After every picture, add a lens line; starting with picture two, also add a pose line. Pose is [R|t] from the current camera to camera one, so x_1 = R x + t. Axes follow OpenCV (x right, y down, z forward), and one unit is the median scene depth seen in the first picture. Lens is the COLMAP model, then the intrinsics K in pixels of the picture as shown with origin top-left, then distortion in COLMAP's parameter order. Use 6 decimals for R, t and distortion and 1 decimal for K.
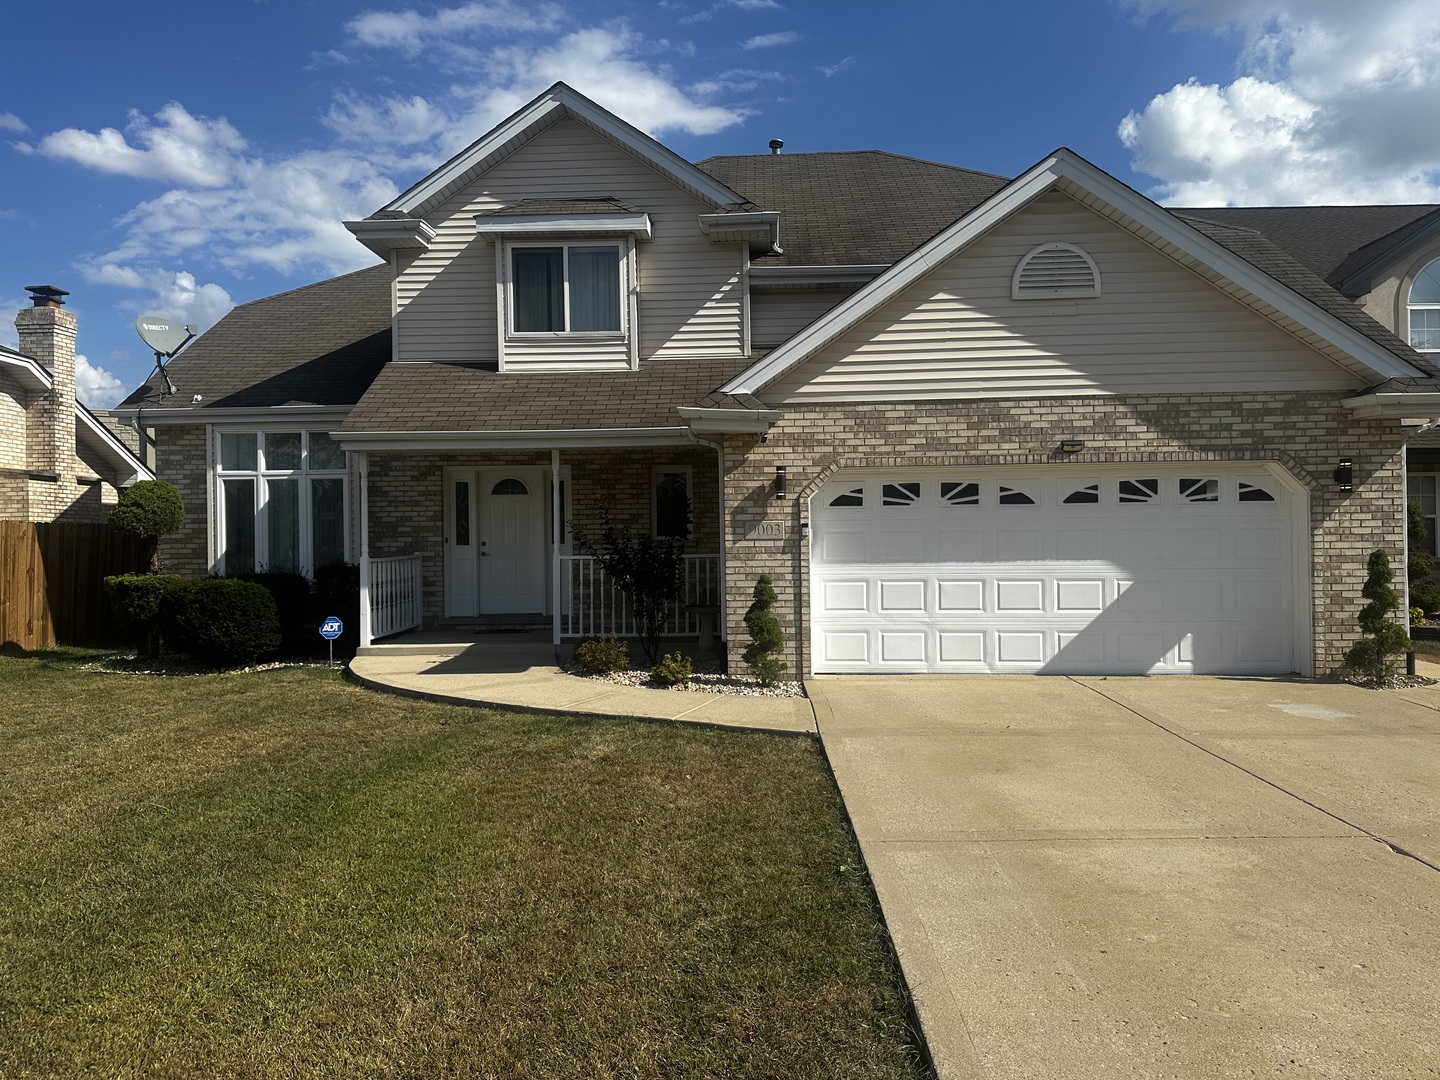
lens RADIAL K [[1000.7, 0, 720.0], [0, 1000.7, 540.0], [0, 0, 1]] dist [0.112264, -0.153932]
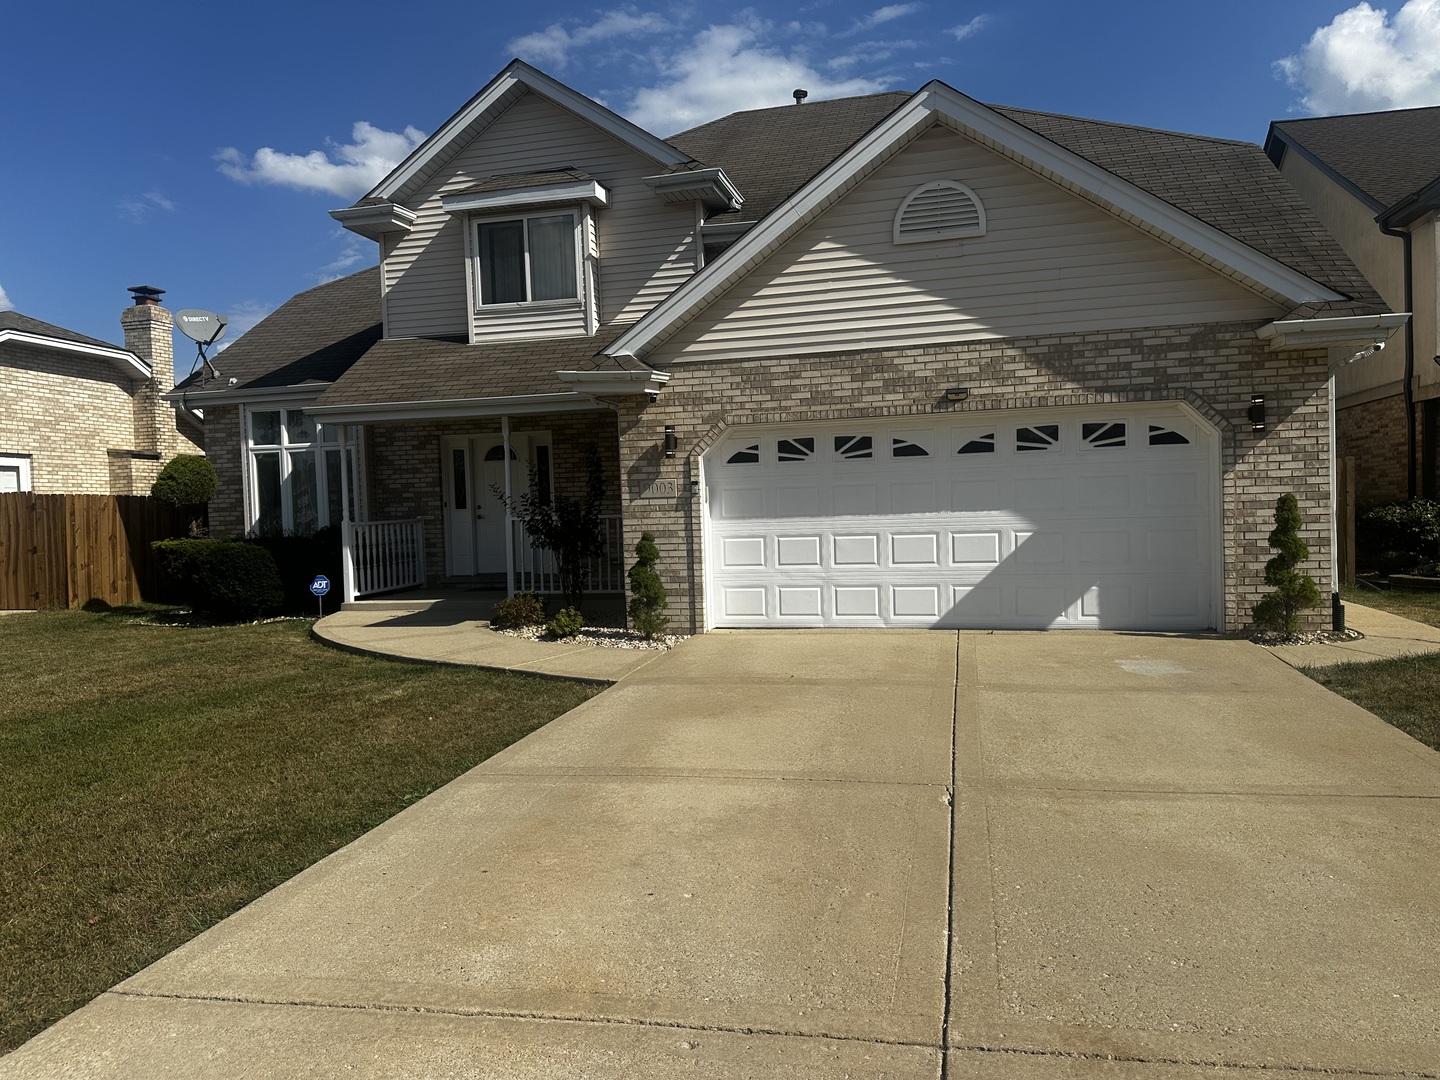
lens RADIAL K [[1004.7, 0, 725.6], [0, 1004.7, 546.1], [0, 0, 1]] dist [0.117434, -0.176070]
pose [[0.980007, -0.011589, -0.198625, 0.311533], [0.020321, 0.998912, 0.041981, 0.007011], [0.197923, -0.045178, 0.979176, 0.002326]]
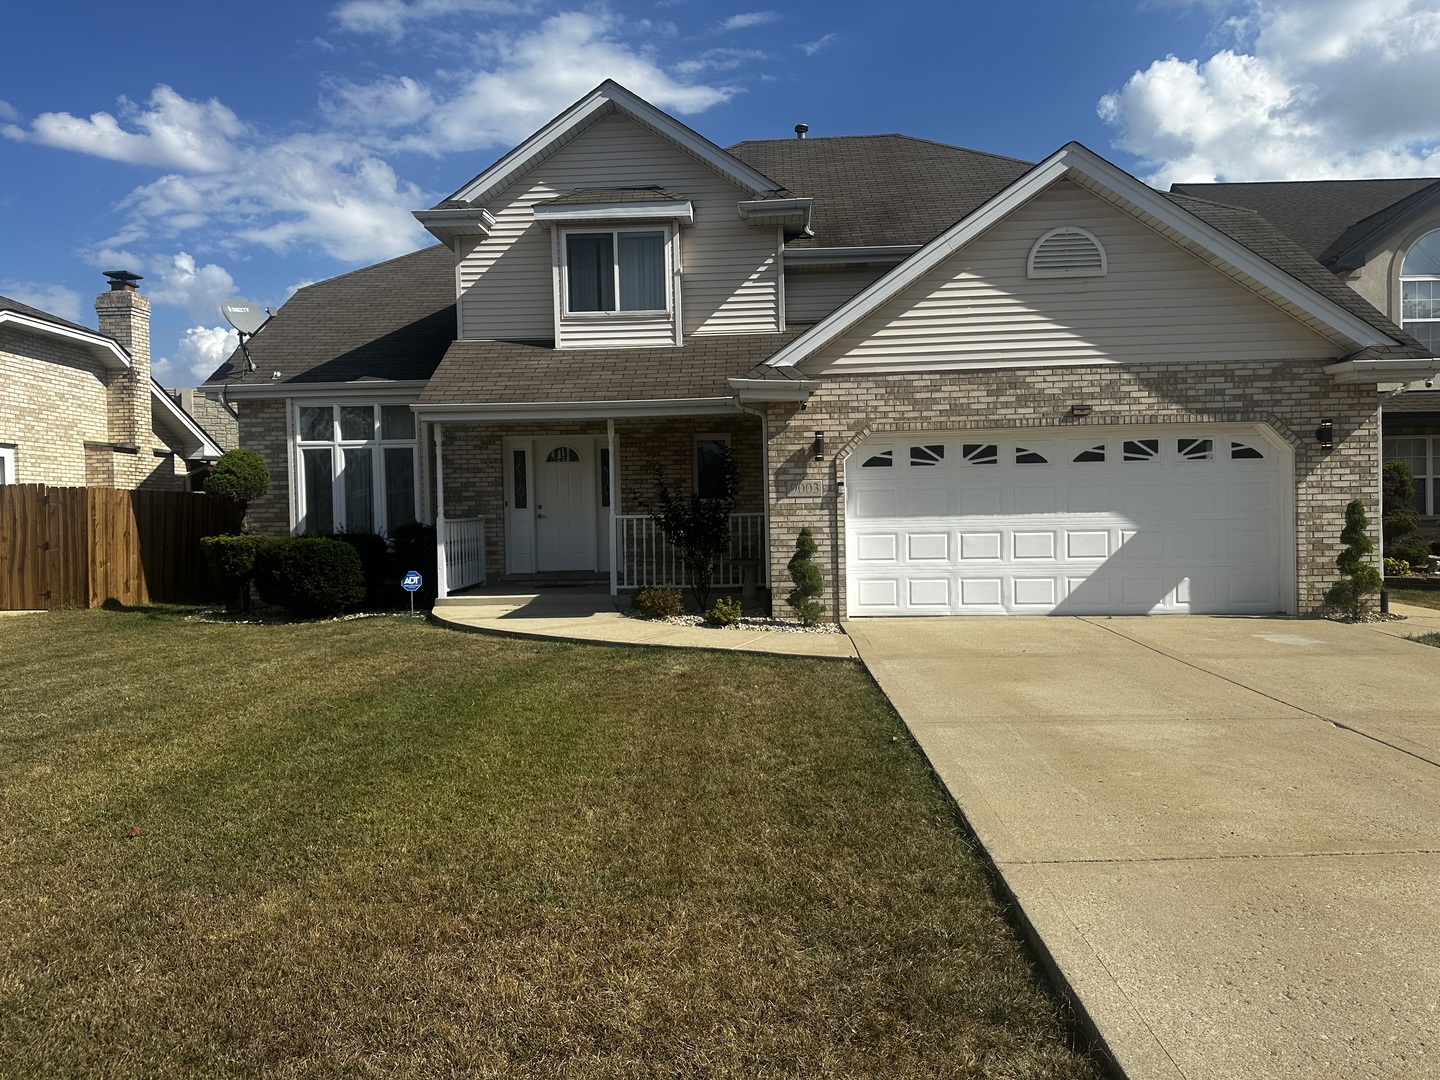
lens RADIAL K [[1002.4, 0, 721.1], [0, 1002.4, 539.2], [0, 0, 1]] dist [0.114337, -0.164440]
pose [[0.999935, -0.006897, -0.009090, -0.038309], [0.007107, 0.999702, 0.023344, 0.019586], [0.008927, -0.023407, 0.999686, -0.120627]]
